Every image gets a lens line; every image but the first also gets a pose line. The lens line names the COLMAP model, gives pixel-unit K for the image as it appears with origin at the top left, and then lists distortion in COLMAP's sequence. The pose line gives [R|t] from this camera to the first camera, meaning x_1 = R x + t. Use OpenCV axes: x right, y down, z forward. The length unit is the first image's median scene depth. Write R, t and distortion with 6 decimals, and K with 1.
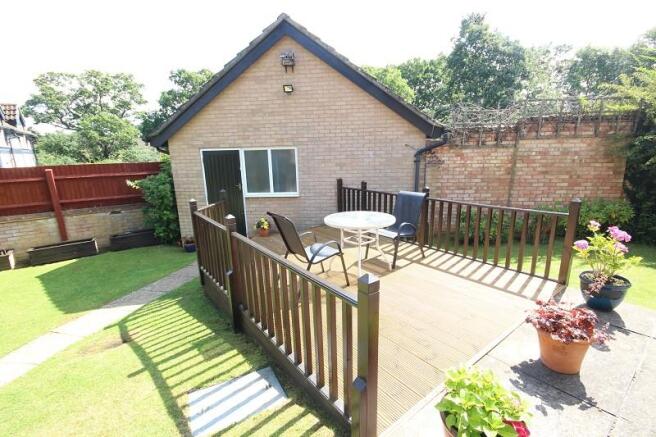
lens RADIAL K [[302.9, 0, 328.0], [0, 302.9, 219.9], [0, 0, 1]] dist [-0.000920, -0.003346]
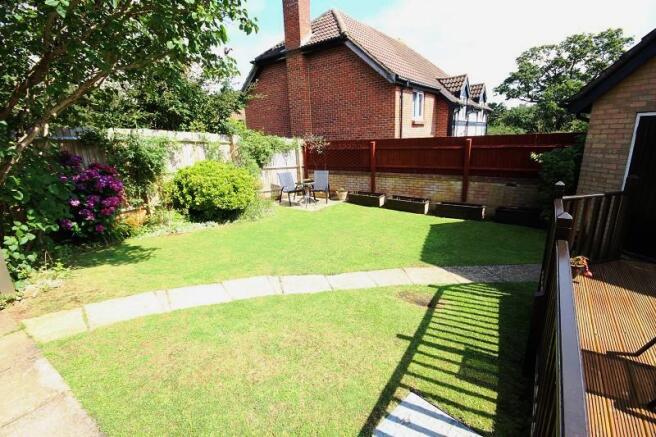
lens RADIAL K [[302.9, 0, 329.3], [0, 302.9, 221.3], [0, 0, 1]] dist [-0.000920, -0.003346]
pose [[0.311965, 0.267279, -0.911723, 0.061055], [-0.181607, 0.958696, 0.218909, -0.027263], [0.932575, 0.097283, 0.347620, 0.165191]]
